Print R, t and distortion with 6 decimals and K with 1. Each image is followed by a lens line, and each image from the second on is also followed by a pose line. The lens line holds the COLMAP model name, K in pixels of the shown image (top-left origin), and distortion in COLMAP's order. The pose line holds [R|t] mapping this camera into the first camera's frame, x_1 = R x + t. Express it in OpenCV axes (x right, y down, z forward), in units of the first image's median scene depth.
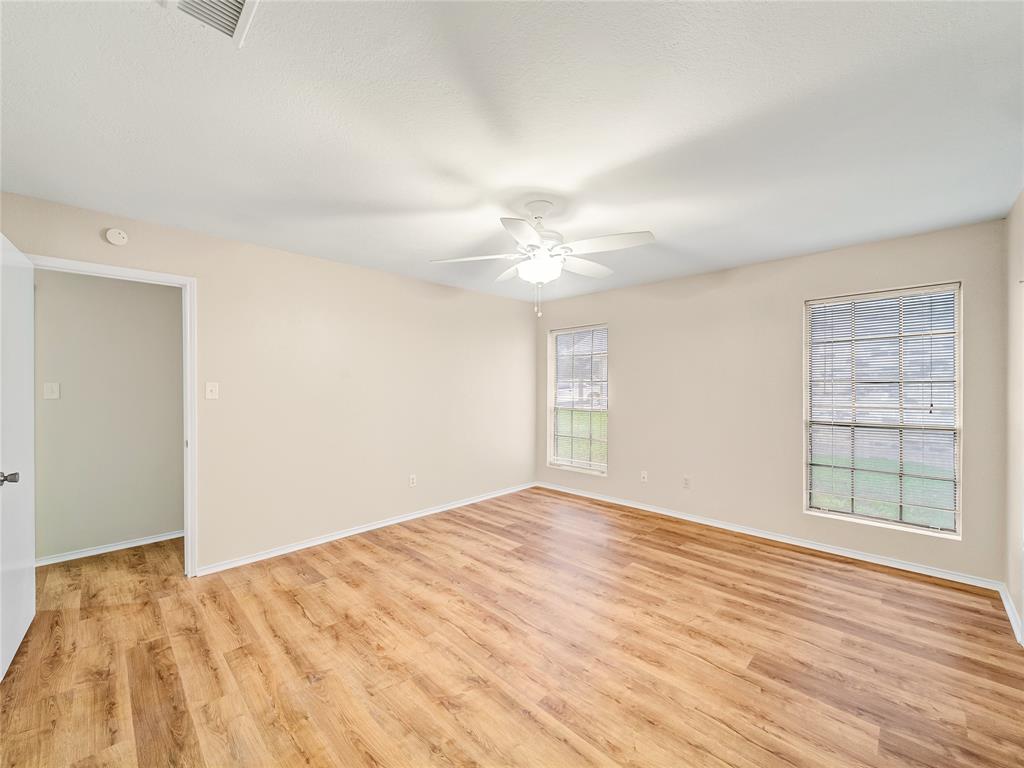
lens RADIAL K [[422.1, 0, 496.5], [0, 422.1, 384.2], [0, 0, 1]] dist [-0.000775, -0.000446]
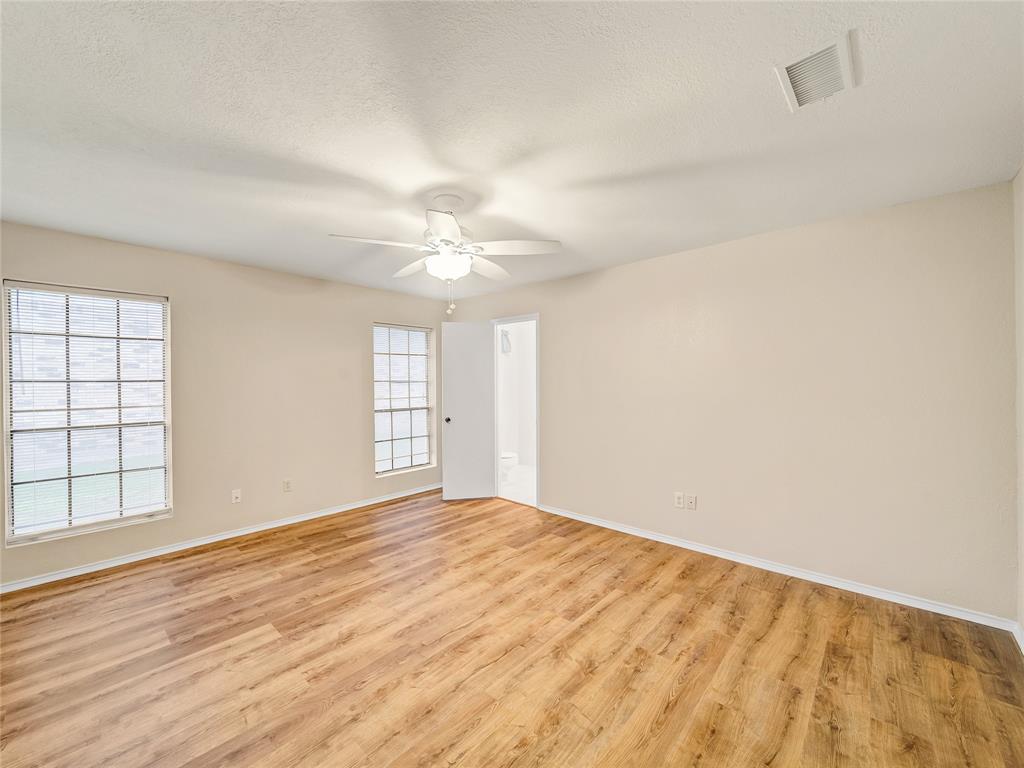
lens RADIAL K [[411.6, 0, 501.0], [0, 411.6, 385.0], [0, 0, 1]] dist [-0.001640, -0.000972]
pose [[-0.061890, -0.004448, 0.998073, -0.759518], [0.007214, 0.999962, 0.004904, 0.001787], [-0.998057, 0.007504, -0.061855, 0.834031]]
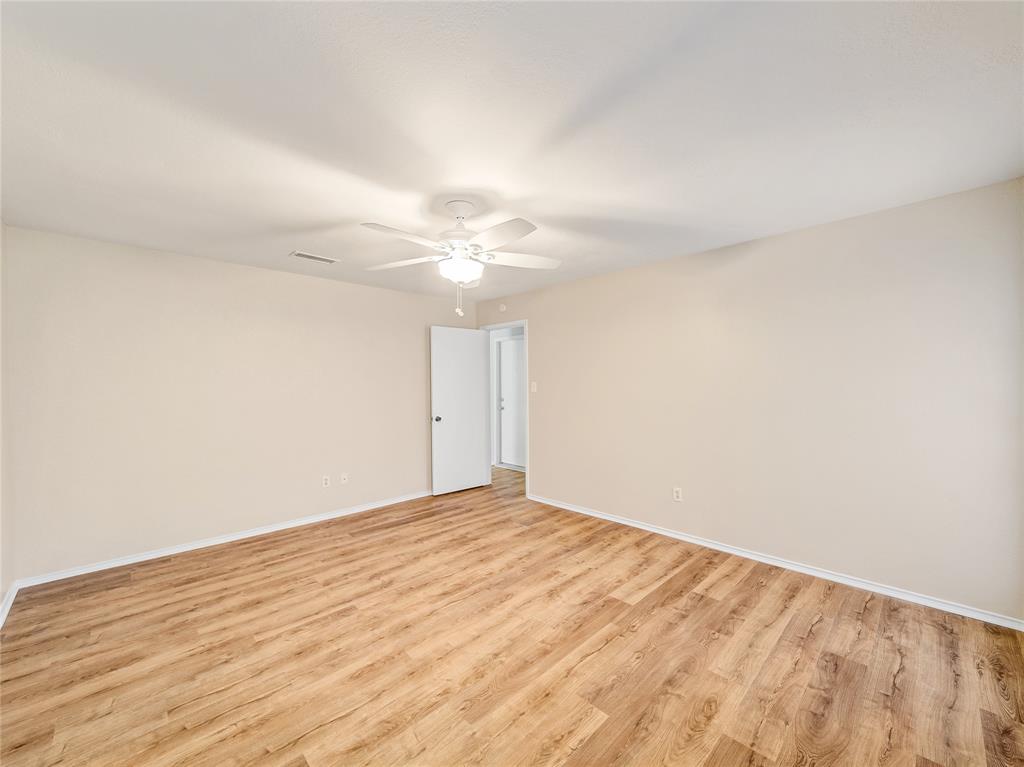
lens RADIAL K [[411.6, 0, 501.0], [0, 411.6, 384.5], [0, 0, 1]] dist [-0.001640, -0.000972]
pose [[-0.028493, 0.004326, -0.999585, 0.947982], [0.006058, 0.999973, 0.004155, 0.003404], [0.999576, -0.005937, -0.028519, 0.992902]]
